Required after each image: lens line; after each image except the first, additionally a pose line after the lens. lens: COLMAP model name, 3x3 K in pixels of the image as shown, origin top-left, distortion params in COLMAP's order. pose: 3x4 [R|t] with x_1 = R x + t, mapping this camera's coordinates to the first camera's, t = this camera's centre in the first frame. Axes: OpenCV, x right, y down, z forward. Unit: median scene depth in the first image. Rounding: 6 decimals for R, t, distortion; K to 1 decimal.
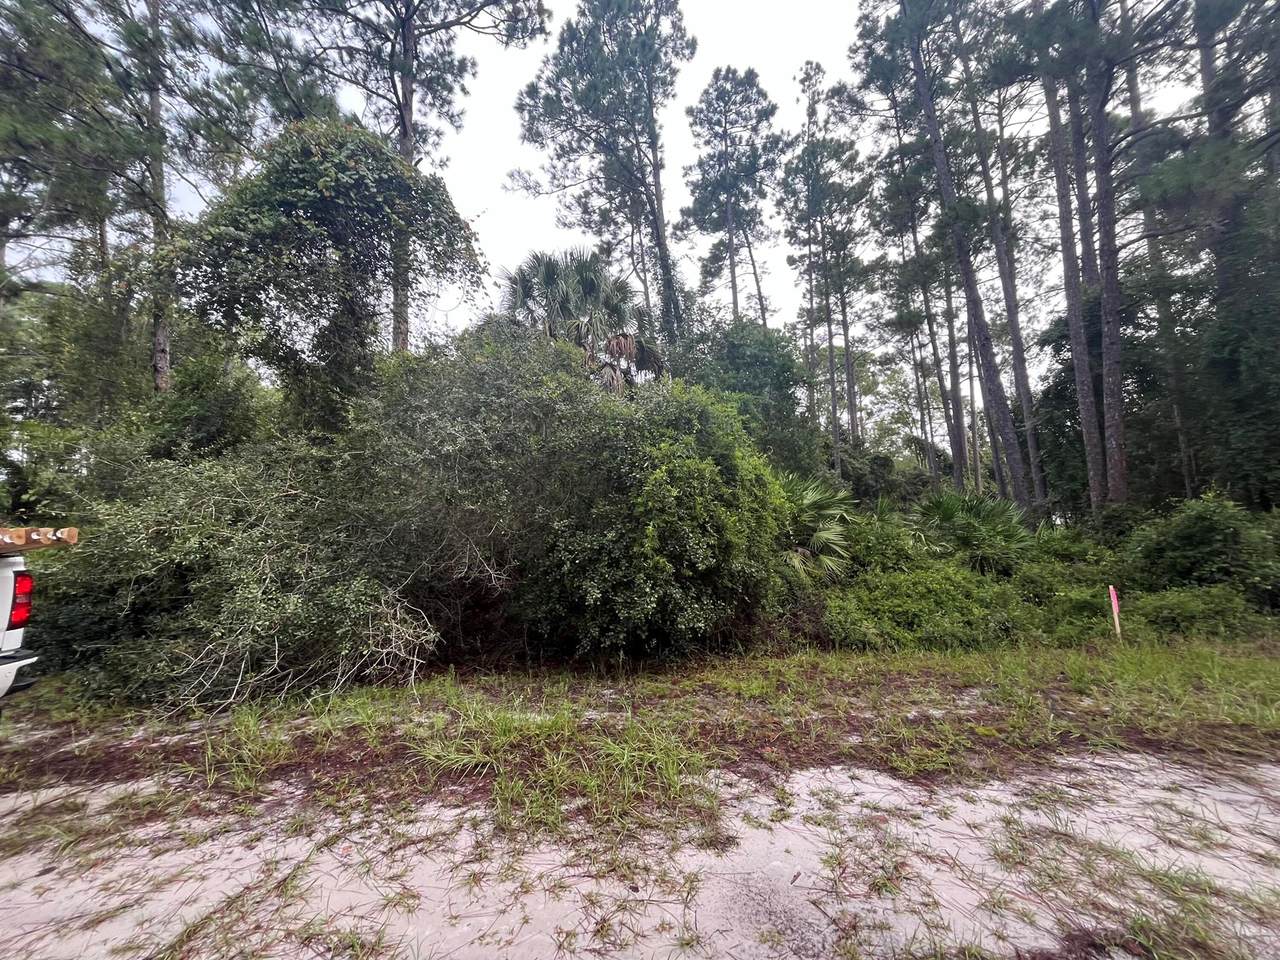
lens RADIAL K [[514.4, 0, 636.2], [0, 514.4, 478.6], [0, 0, 1]] dist [-0.000346, -0.000016]
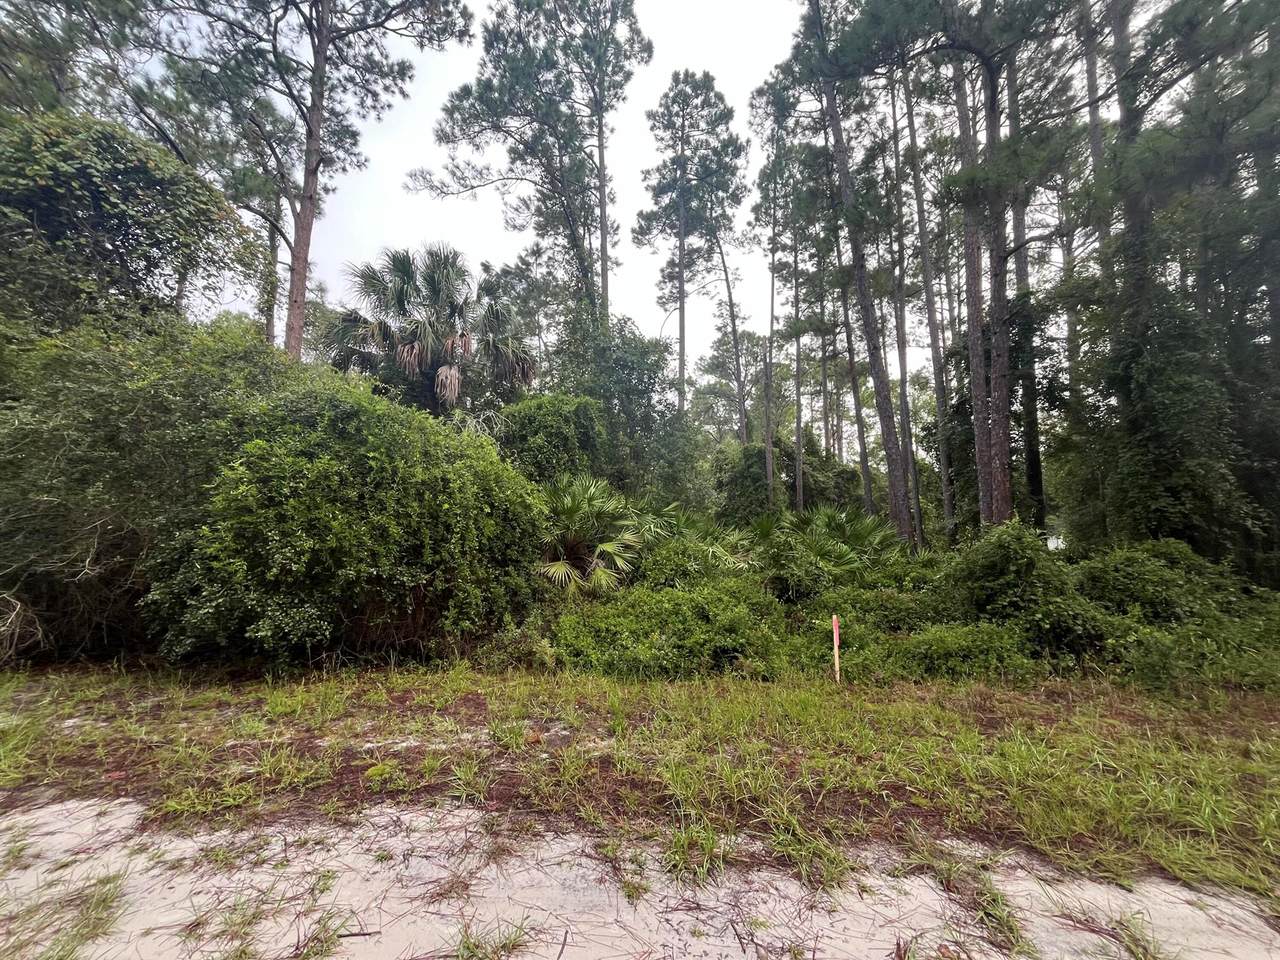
lens RADIAL K [[514.2, 0, 640.0], [0, 514.2, 480.0], [0, 0, 1]] dist [-0.002194, -0.000595]
pose [[0.997866, 0.037365, -0.053546, 0.171173], [-0.037889, 0.999243, -0.008793, -0.002583], [0.053177, 0.010803, 0.998527, 0.019781]]
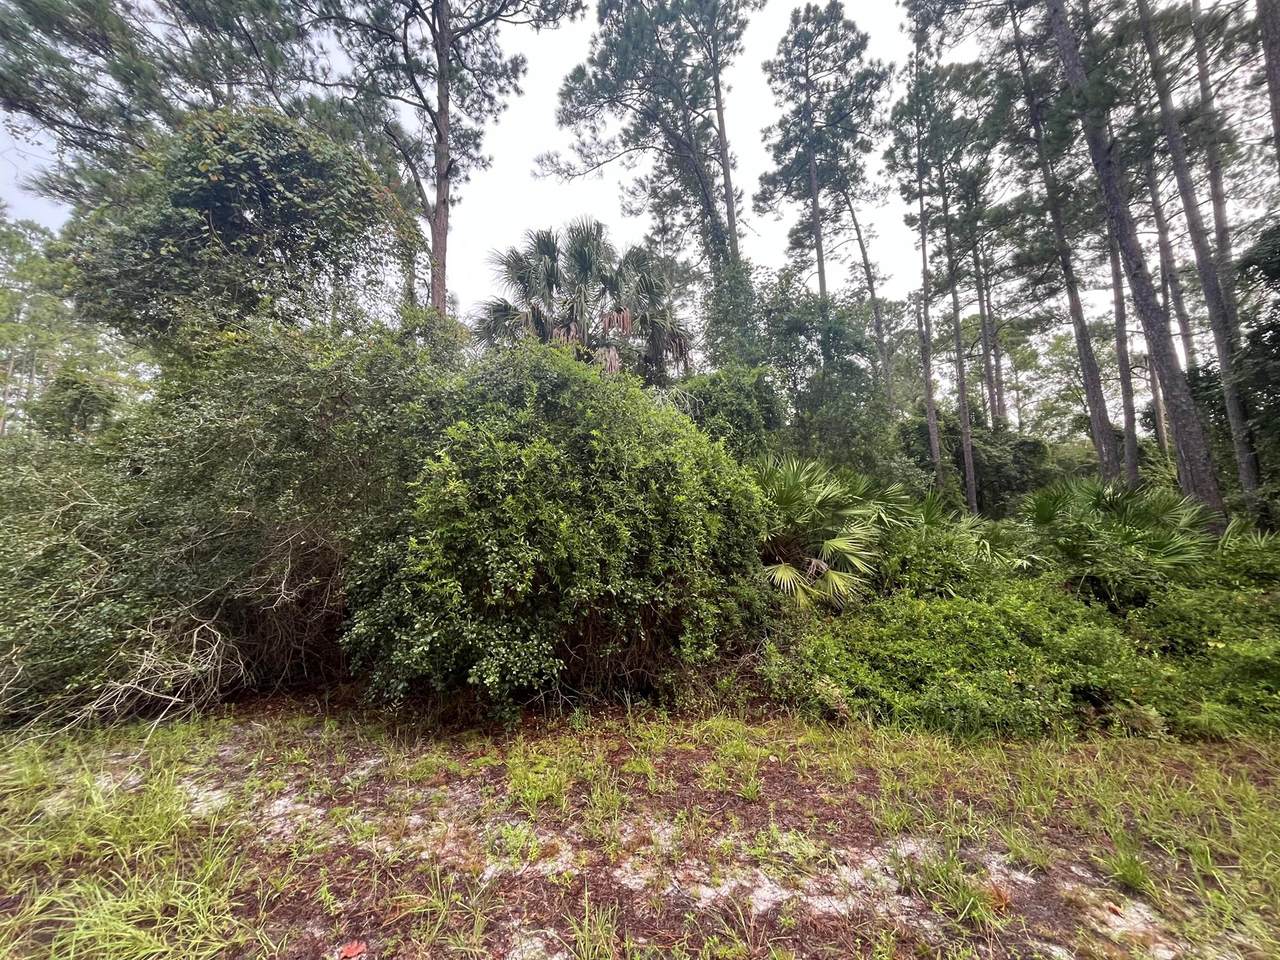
lens RADIAL K [[512.7, 0, 640.0], [0, 512.7, 480.0], [0, 0, 1]] dist [-0.002070, 0.000001]
pose [[0.968032, -0.023418, -0.249732, 0.100035], [0.023969, 0.999712, -0.000836, 0.004471], [0.249680, -0.005177, 0.968315, 0.077139]]
